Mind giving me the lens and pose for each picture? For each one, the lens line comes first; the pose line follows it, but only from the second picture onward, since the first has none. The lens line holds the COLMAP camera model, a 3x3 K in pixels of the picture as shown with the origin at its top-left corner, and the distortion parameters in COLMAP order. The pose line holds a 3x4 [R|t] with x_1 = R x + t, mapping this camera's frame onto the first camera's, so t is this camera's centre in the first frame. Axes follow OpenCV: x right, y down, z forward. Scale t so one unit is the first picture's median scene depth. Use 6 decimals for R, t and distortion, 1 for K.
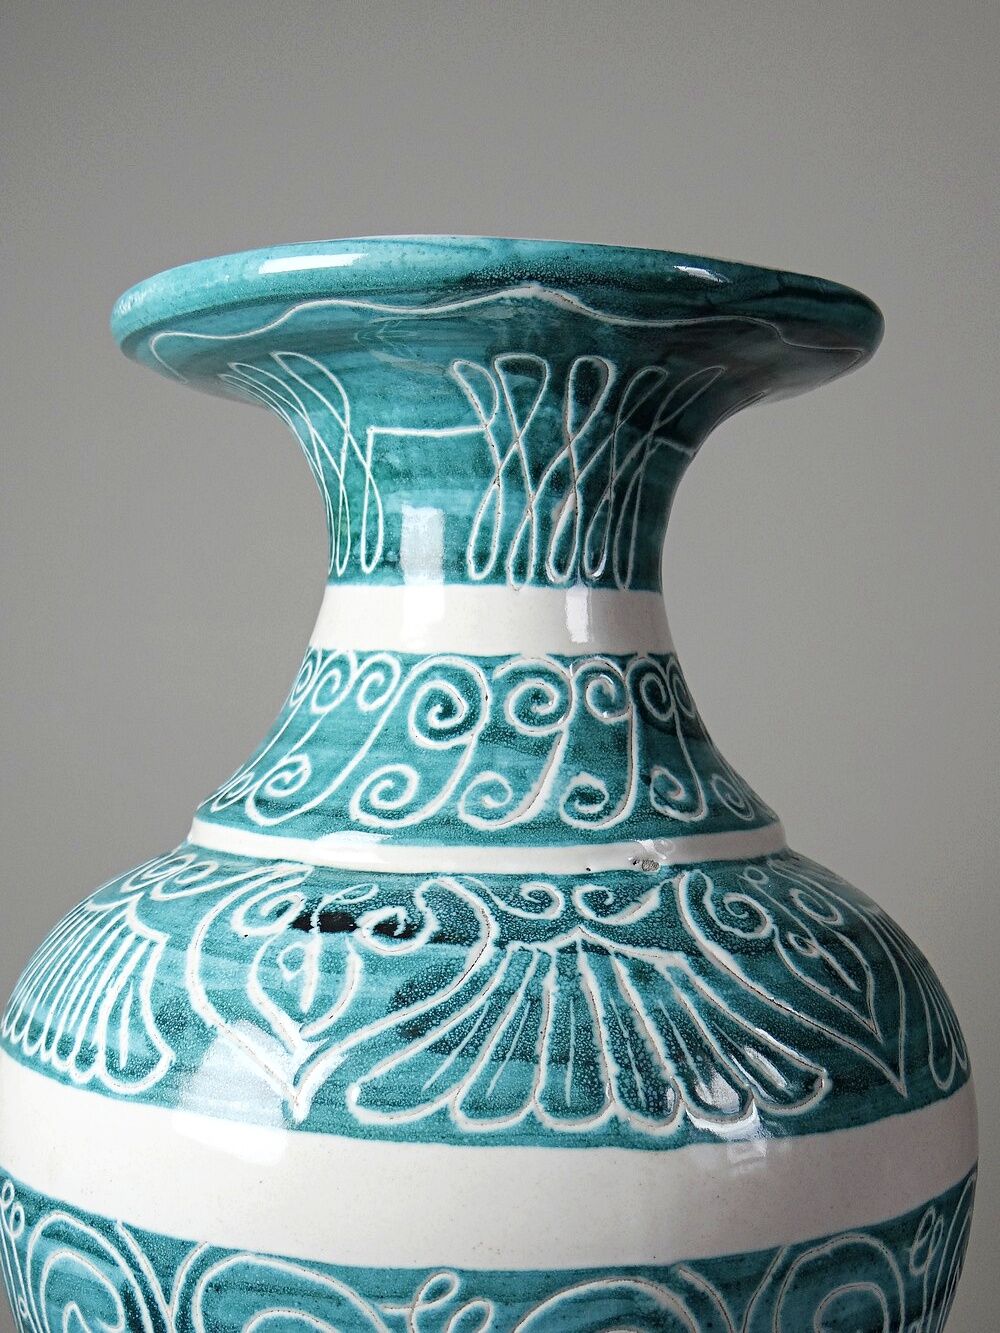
lens RADIAL K [[1962.0, 0, 500.0], [0, 1962.0, 666.5], [0, 0, 1]] dist [-0.012373, -0.145961]
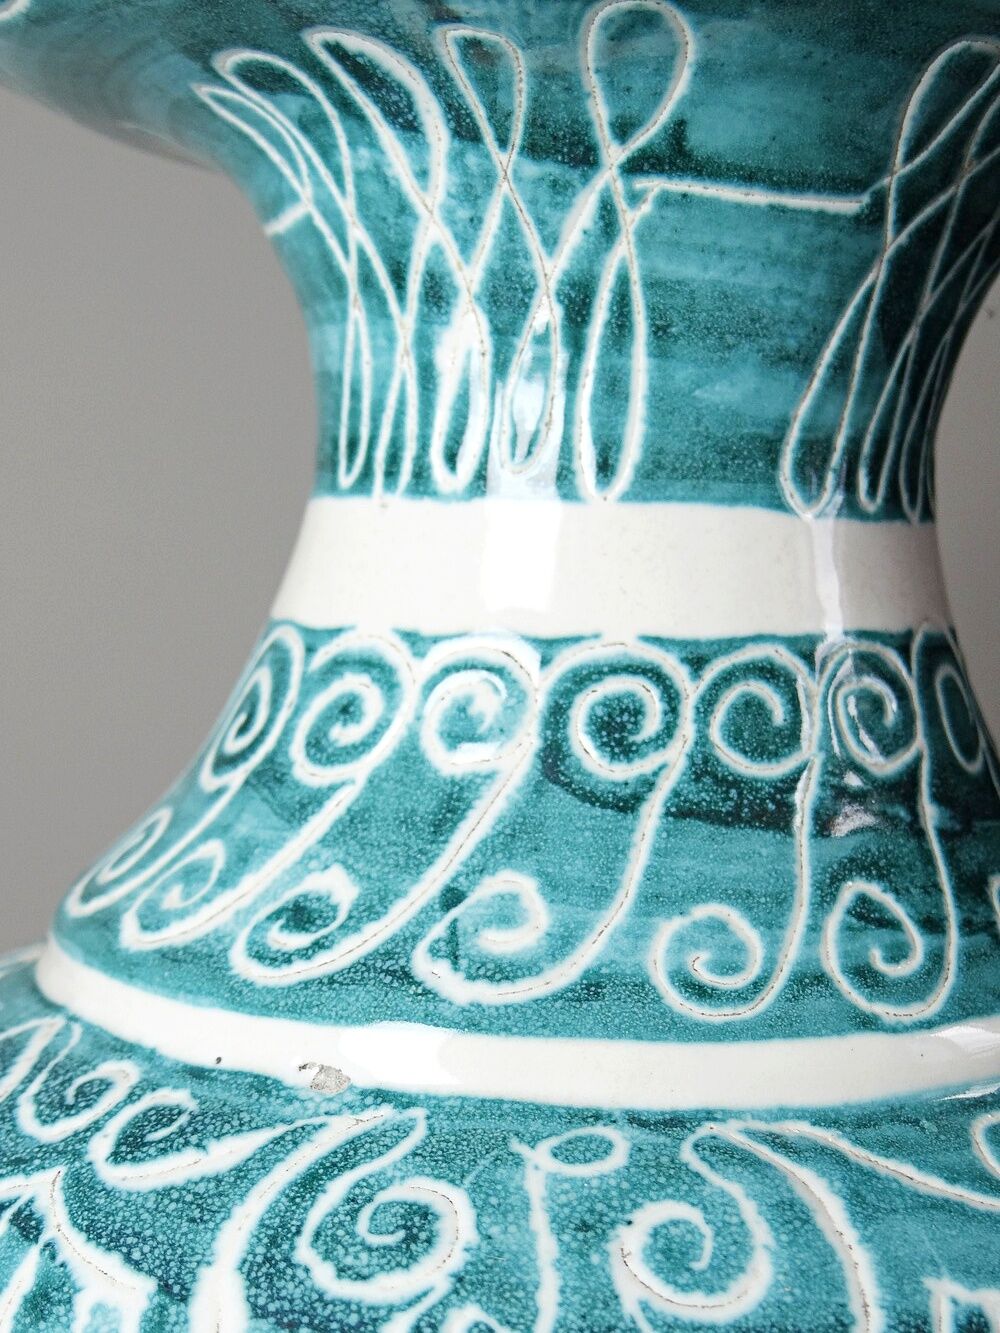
lens RADIAL K [[1935.7, 0, 500.0], [0, 1935.7, 666.5], [0, 0, 1]] dist [-0.048541, -0.102221]
pose [[0.609993, 0.057025, -0.790352, 0.478370], [-0.023896, 0.998277, 0.053584, -0.026172], [0.792046, -0.013799, 0.610305, 0.759334]]
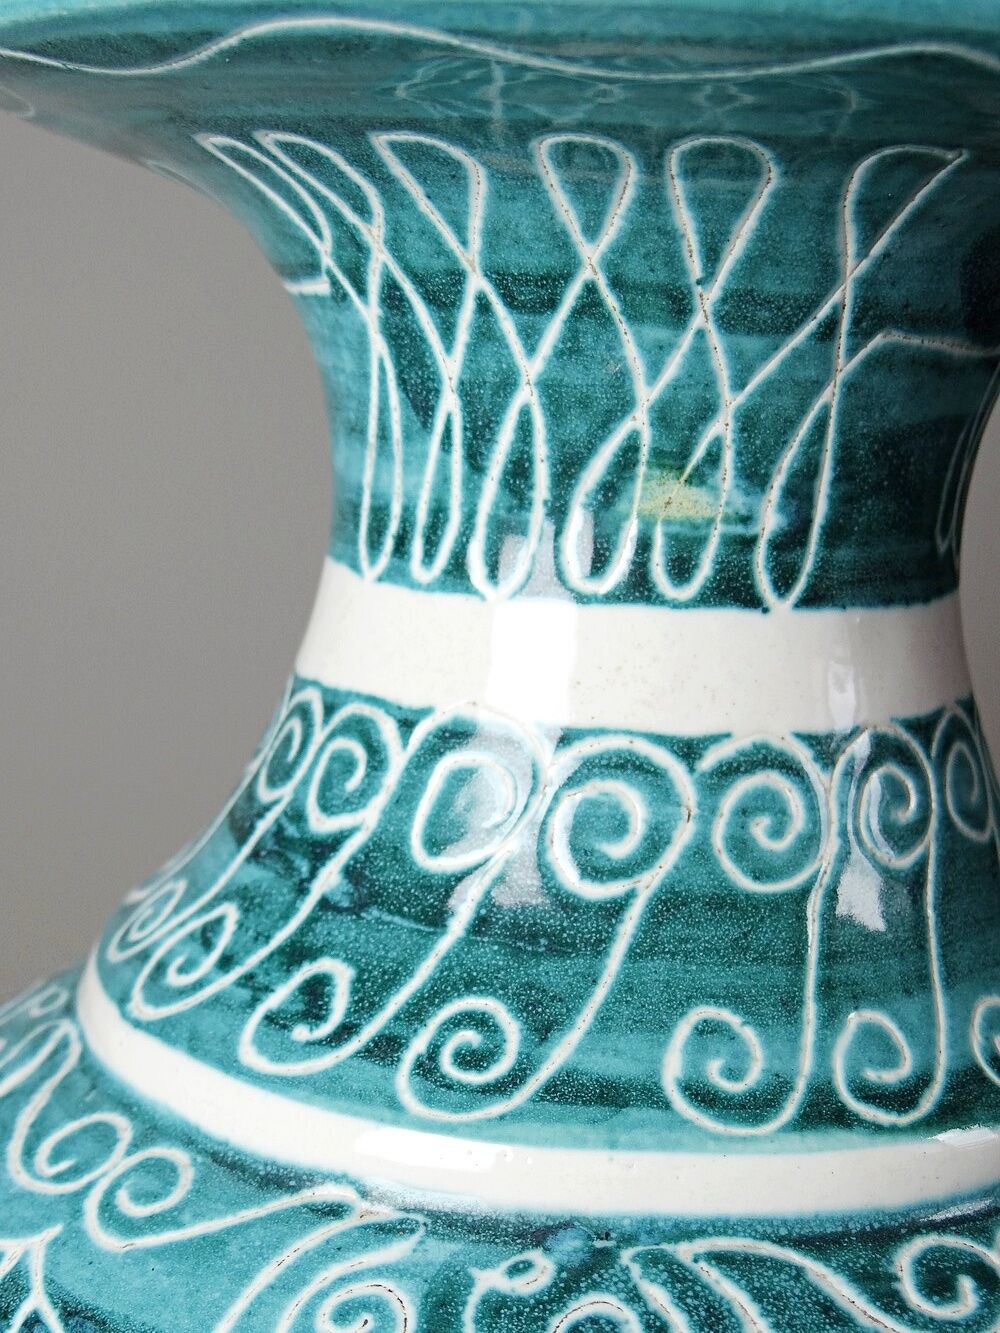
lens RADIAL K [[1935.7, 0, 500.0], [0, 1935.7, 666.5], [0, 0, 1]] dist [-0.048541, -0.102221]
pose [[-0.713099, 0.068580, -0.697701, 0.471415], [-0.051529, 0.987385, 0.149720, -0.103779], [0.699167, 0.142717, -0.700570, 1.595710]]
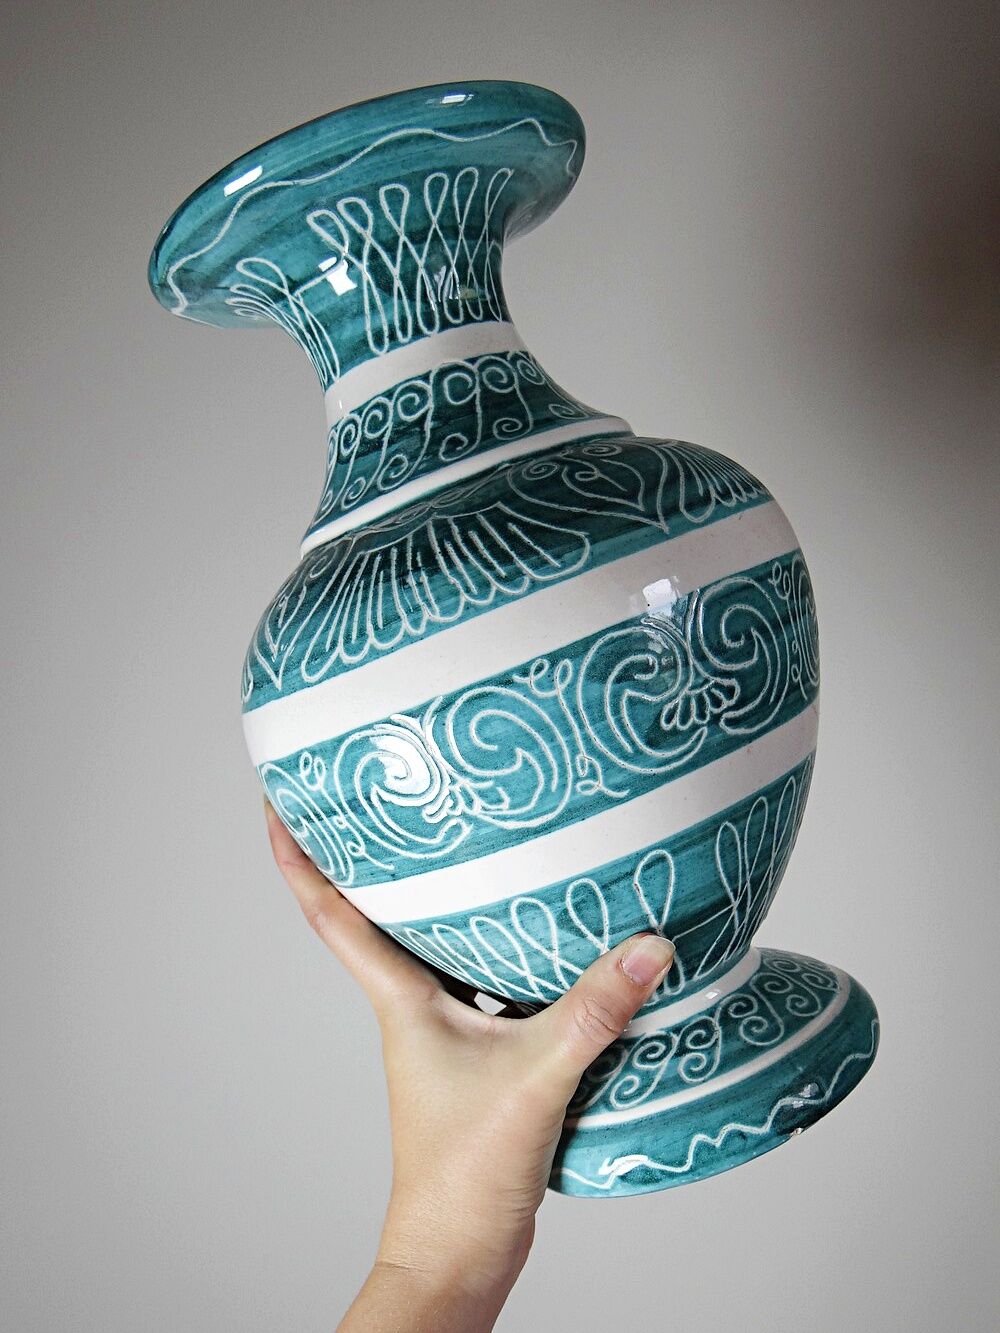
lens RADIAL K [[1200.5, 0, 500.0], [0, 1200.5, 666.5], [0, 0, 1]] dist [-0.009101, -0.002845]
pose [[-0.138506, 0.058832, -0.988613, 1.197266], [0.349324, 0.936977, 0.006818, 0.259424], [0.926709, -0.344402, -0.150329, 1.331156]]
